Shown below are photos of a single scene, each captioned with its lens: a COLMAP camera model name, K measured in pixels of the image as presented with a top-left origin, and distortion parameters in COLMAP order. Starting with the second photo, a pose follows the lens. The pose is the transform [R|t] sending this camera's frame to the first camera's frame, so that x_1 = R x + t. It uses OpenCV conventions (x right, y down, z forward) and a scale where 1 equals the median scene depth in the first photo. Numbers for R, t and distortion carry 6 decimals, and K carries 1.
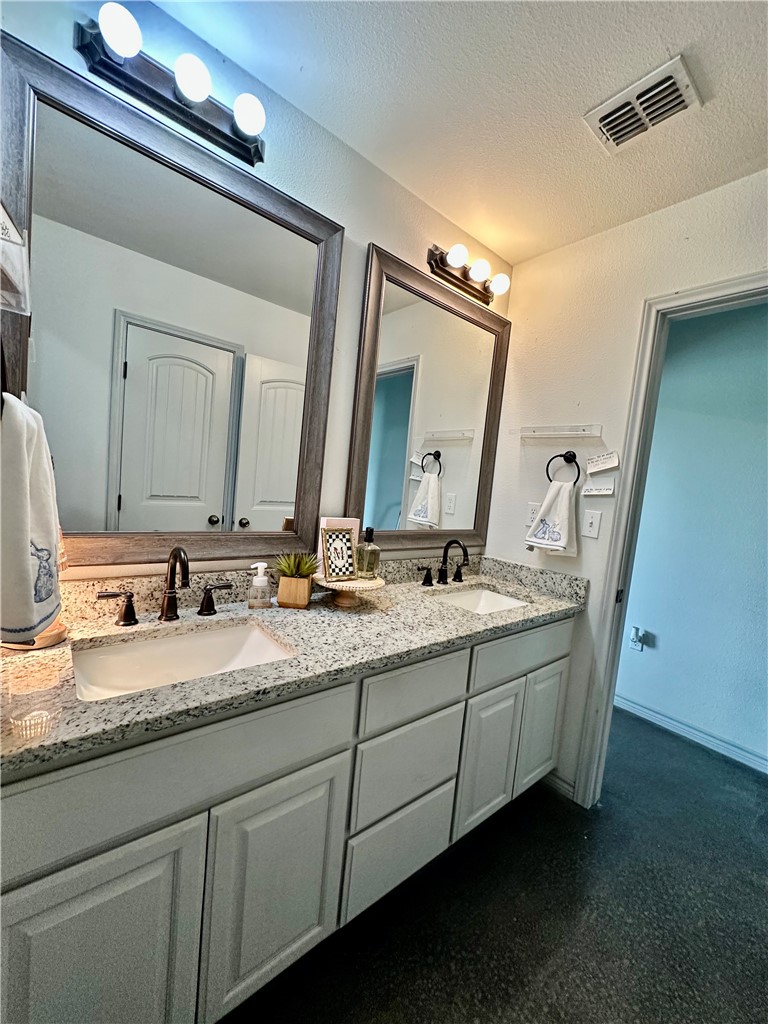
lens RADIAL K [[407.3, 0, 383.1], [0, 407.3, 510.5], [0, 0, 1]] dist [-0.002610, 0.000507]
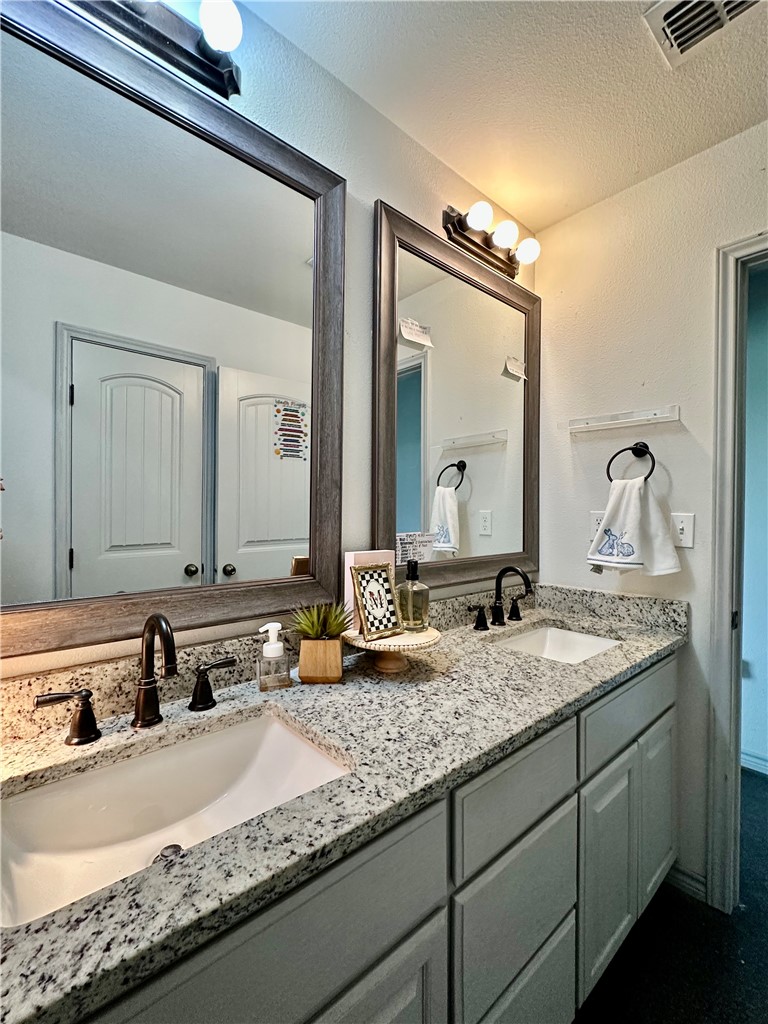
lens RADIAL K [[448.5, 0, 381.8], [0, 448.5, 509.2], [0, 0, 1]] dist [-0.004446, 0.001538]
pose [[0.995644, -0.088320, 0.029876, -0.107780], [0.090286, 0.993270, -0.072545, 0.003823], [-0.023268, 0.074926, 0.996918, 0.186035]]
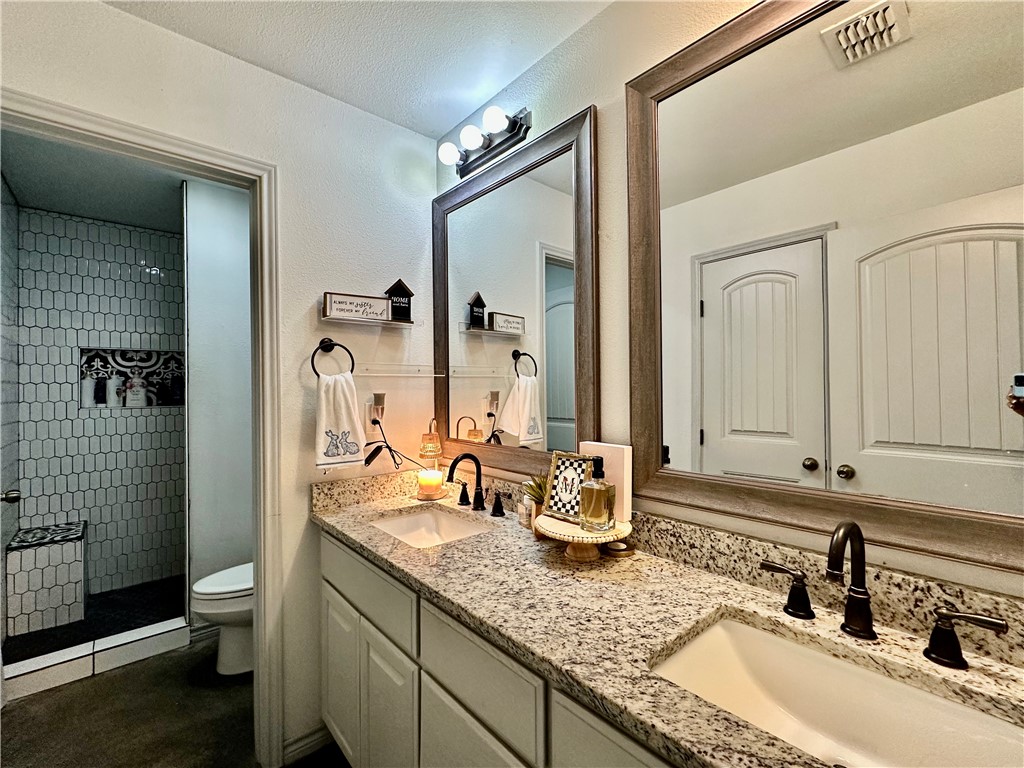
lens RADIAL K [[448.5, 0, 514.8], [0, 448.5, 385.5], [0, 0, 1]] dist [-0.004446, 0.001538]
pose [[0.033700, -0.108461, -0.993529, 0.783763], [-0.068254, 0.991523, -0.110557, 0.015383], [0.997099, 0.071538, 0.026012, 0.853976]]
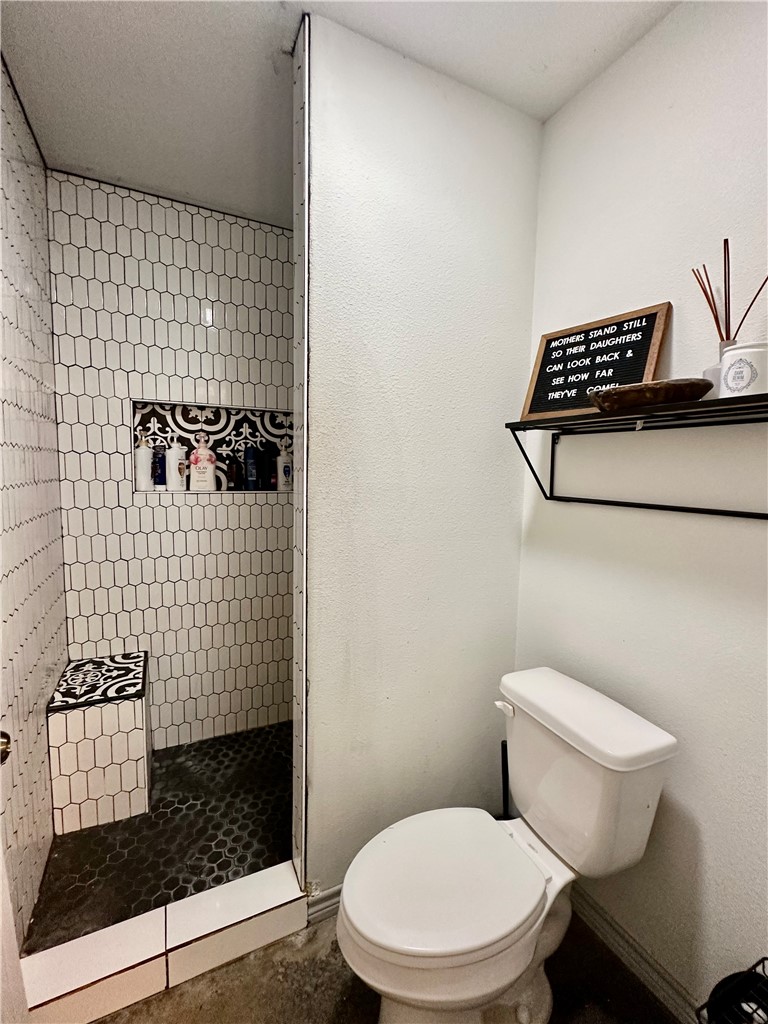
lens RADIAL K [[448.5, 0, 385.2], [0, 448.5, 512.3], [0, 0, 1]] dist [-0.004446, 0.001538]
pose [[-0.226697, -0.012977, -0.973879, 0.474269], [-0.124308, 0.992119, 0.015716, 0.001916], [0.966000, 0.124623, -0.226523, 0.572978]]
